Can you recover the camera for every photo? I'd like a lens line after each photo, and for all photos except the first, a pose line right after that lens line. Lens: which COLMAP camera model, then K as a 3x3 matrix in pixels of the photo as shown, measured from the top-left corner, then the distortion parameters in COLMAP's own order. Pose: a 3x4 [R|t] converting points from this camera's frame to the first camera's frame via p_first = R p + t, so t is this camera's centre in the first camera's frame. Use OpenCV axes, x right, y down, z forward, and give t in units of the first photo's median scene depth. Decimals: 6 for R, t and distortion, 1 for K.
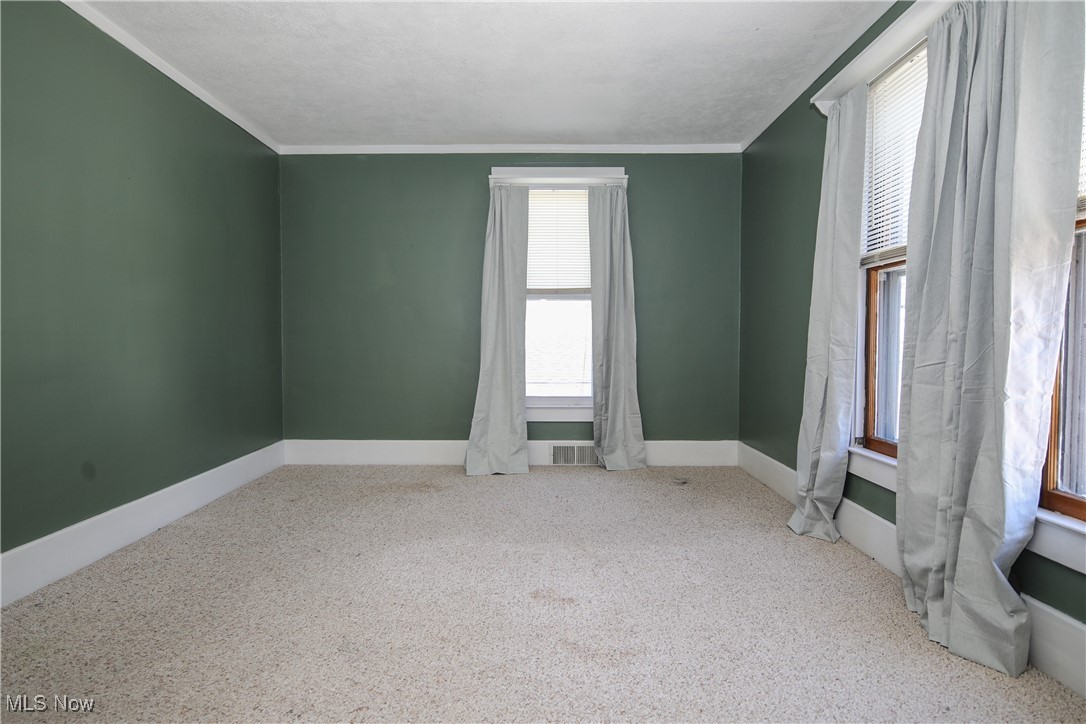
lens RADIAL K [[527.3, 0, 540.5], [0, 527.3, 362.2], [0, 0, 1]] dist [-0.000443, -0.003157]
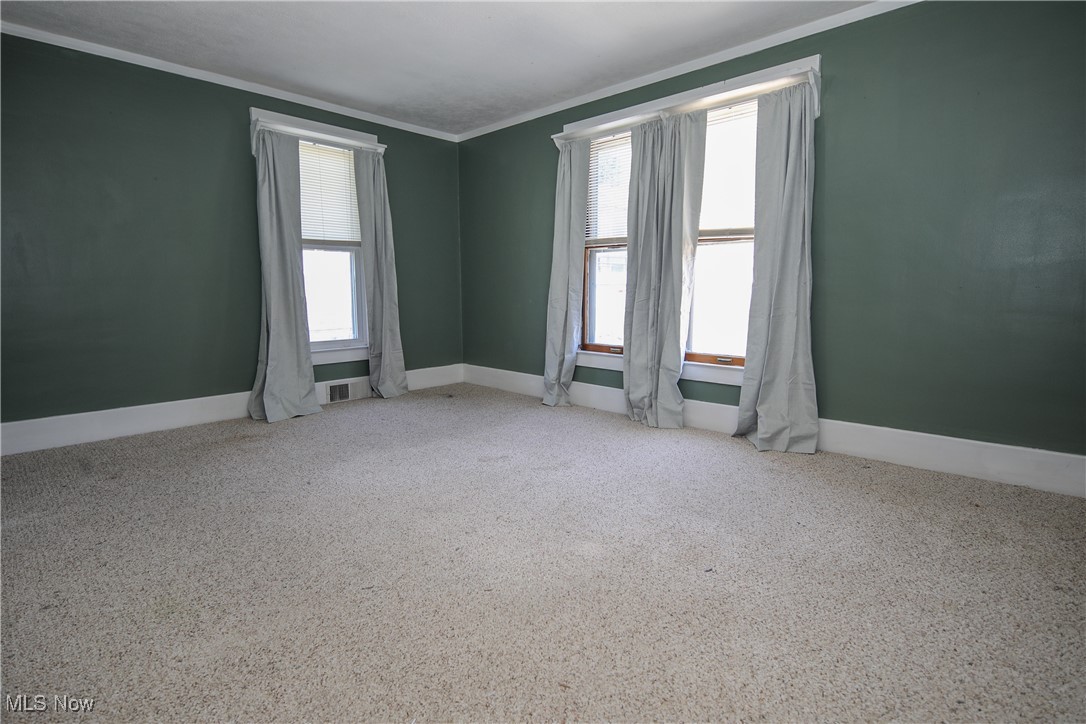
lens RADIAL K [[527.3, 0, 538.5], [0, 527.3, 361.4], [0, 0, 1]] dist [-0.000443, -0.003157]
pose [[0.686233, -0.101569, 0.720256, -0.490944], [0.030032, 0.993315, 0.111462, -0.000834], [-0.726762, -0.054858, 0.684696, -0.065834]]
